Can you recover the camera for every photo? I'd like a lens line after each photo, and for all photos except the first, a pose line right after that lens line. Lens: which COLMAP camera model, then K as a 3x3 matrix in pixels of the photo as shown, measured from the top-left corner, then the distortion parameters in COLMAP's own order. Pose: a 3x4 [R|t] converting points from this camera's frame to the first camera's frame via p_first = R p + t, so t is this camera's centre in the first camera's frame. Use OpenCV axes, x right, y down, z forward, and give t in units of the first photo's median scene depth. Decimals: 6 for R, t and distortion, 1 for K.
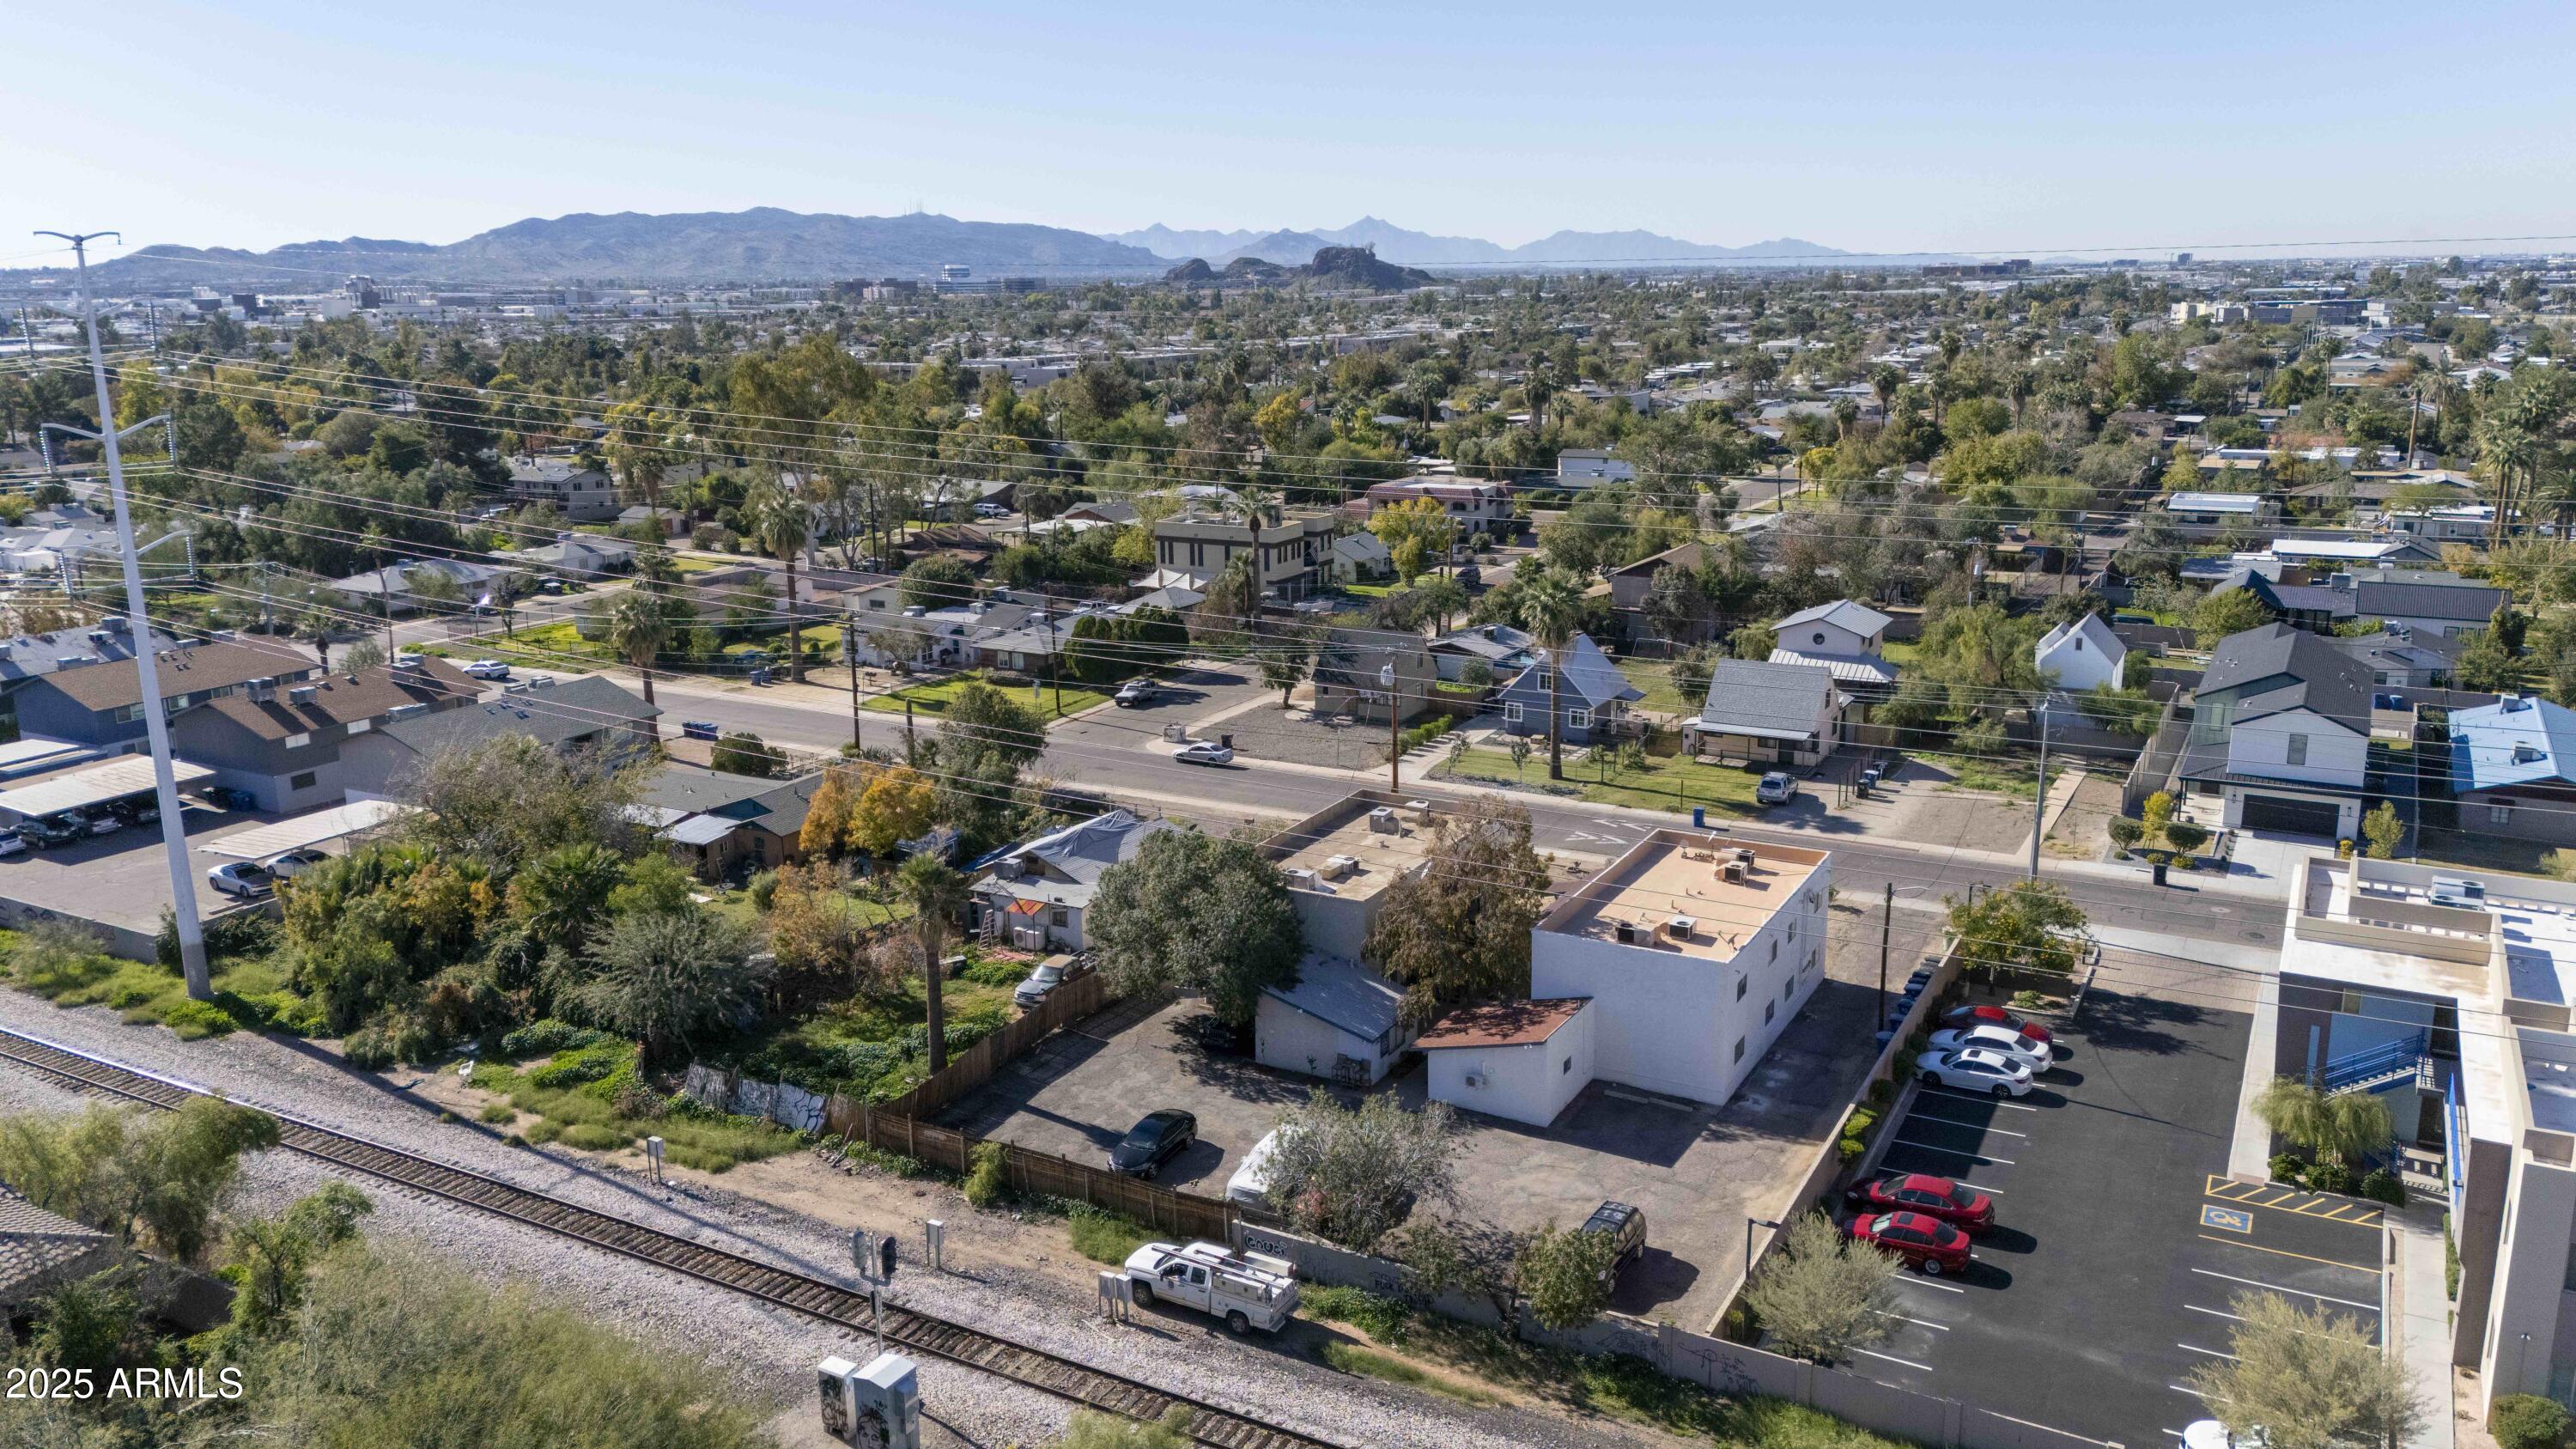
lens RADIAL K [[1890.1, 0, 1302.3], [0, 1890.1, 697.2], [0, 0, 1]] dist [0.074453, -0.071269]
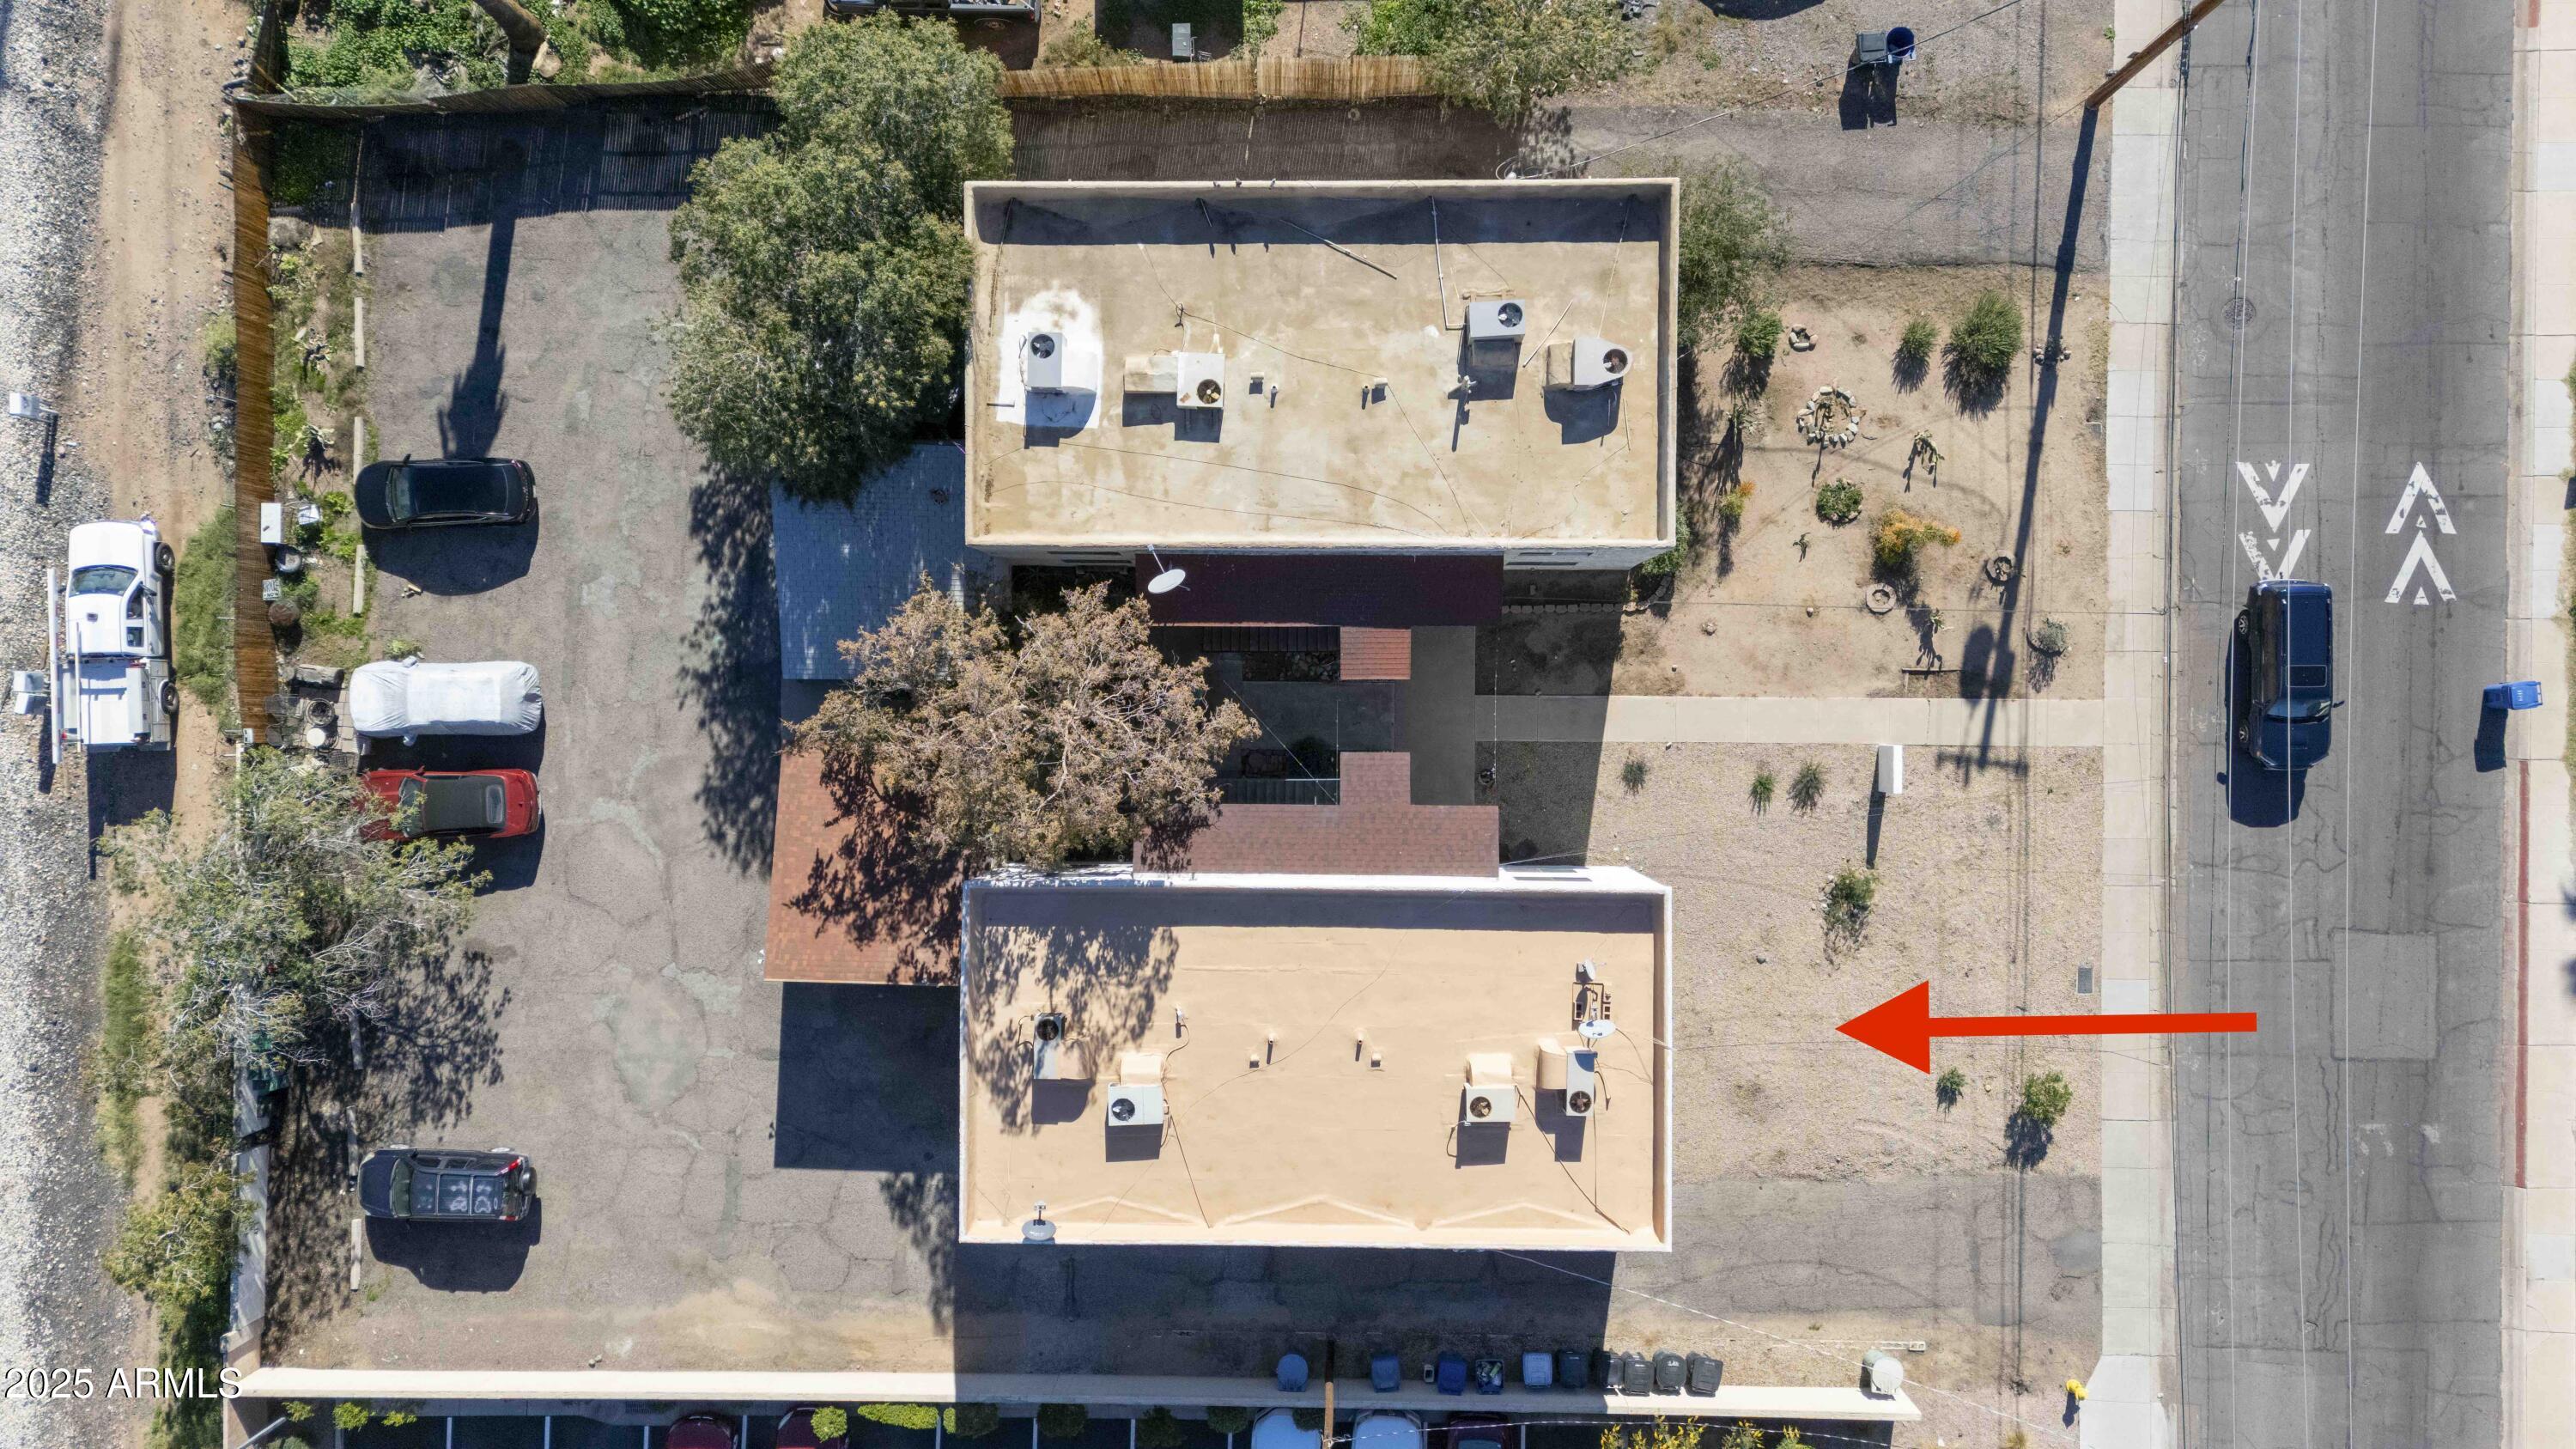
lens RADIAL K [[1890.1, 0, 1282.4], [0, 1890.1, 713.0], [0, 0, 1]] dist [0.074453, -0.071269]
pose [[0.475502, 0.879675, 0.008297, 0.109431], [-0.181866, 0.089069, 0.979281, -0.414541], [0.860710, -0.467159, 0.202335, 0.926840]]
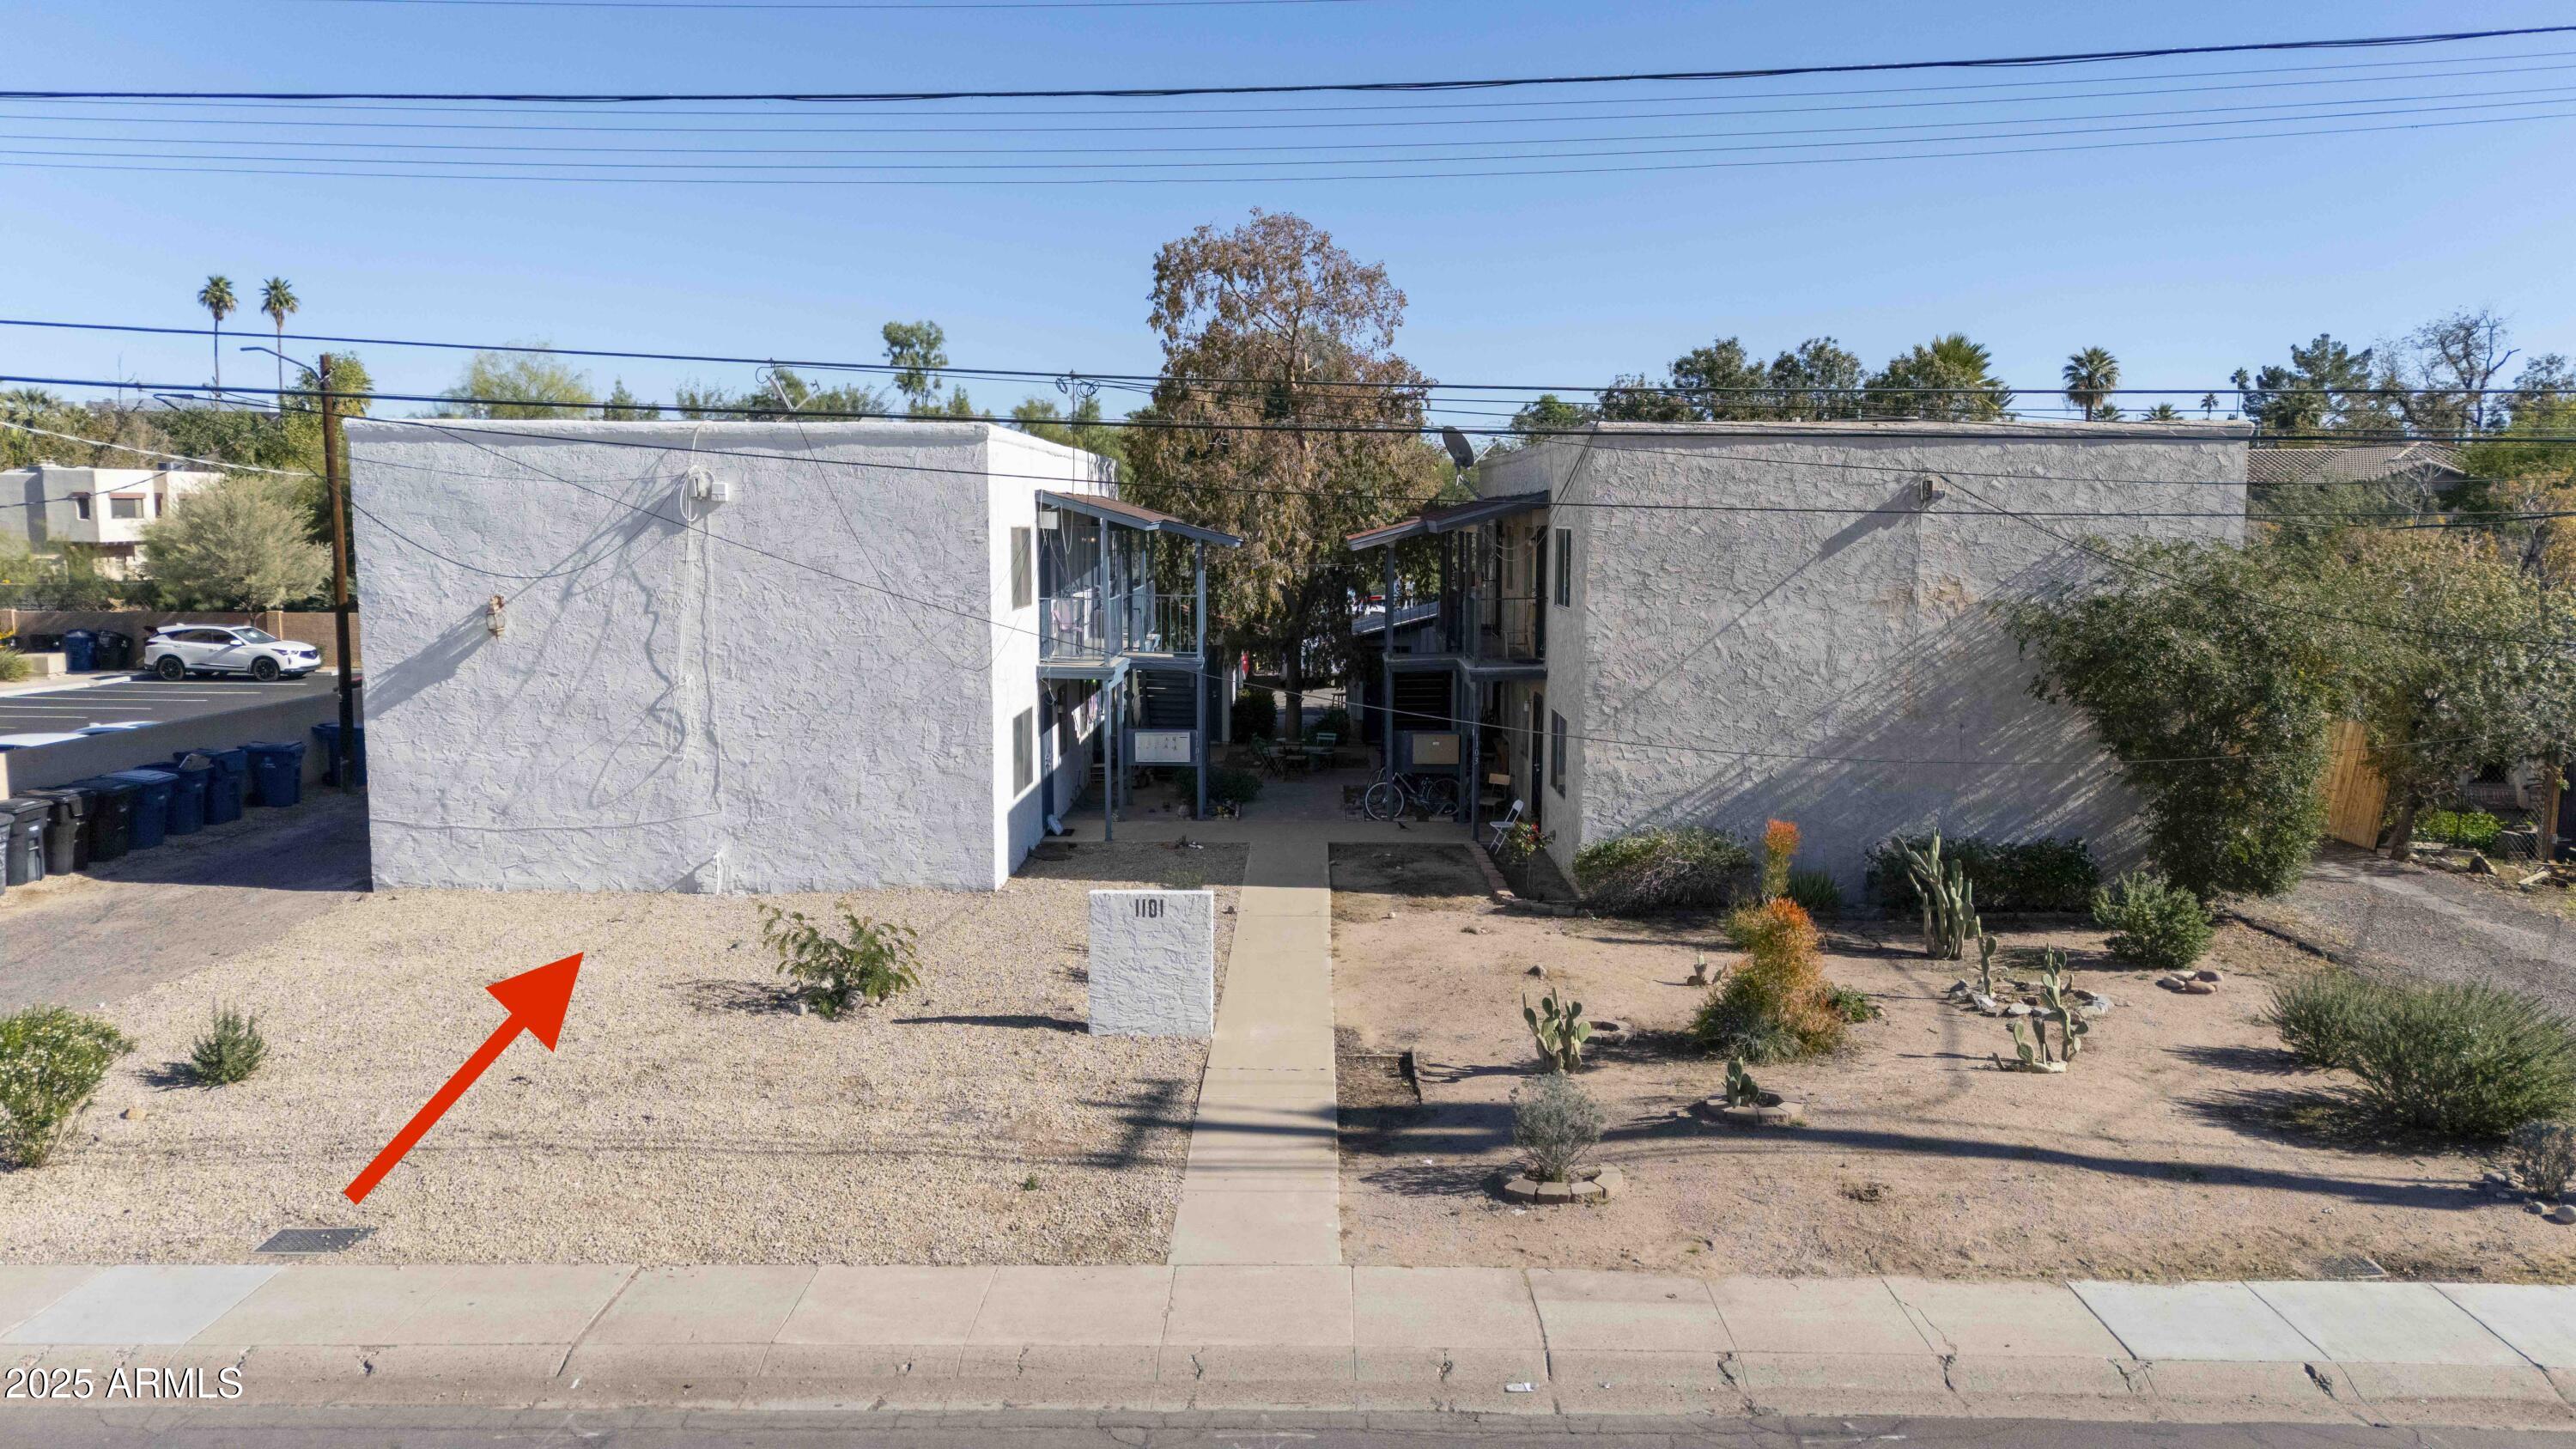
lens RADIAL K [[1890.1, 0, 1277.0], [0, 1890.1, 751.2], [0, 0, 1]] dist [0.074453, -0.071269]
pose [[-0.886452, 0.065550, -0.458156, 0.304726], [-0.093214, 0.944348, 0.315464, 0.025809], [0.453337, 0.322350, -0.831009, 1.379745]]
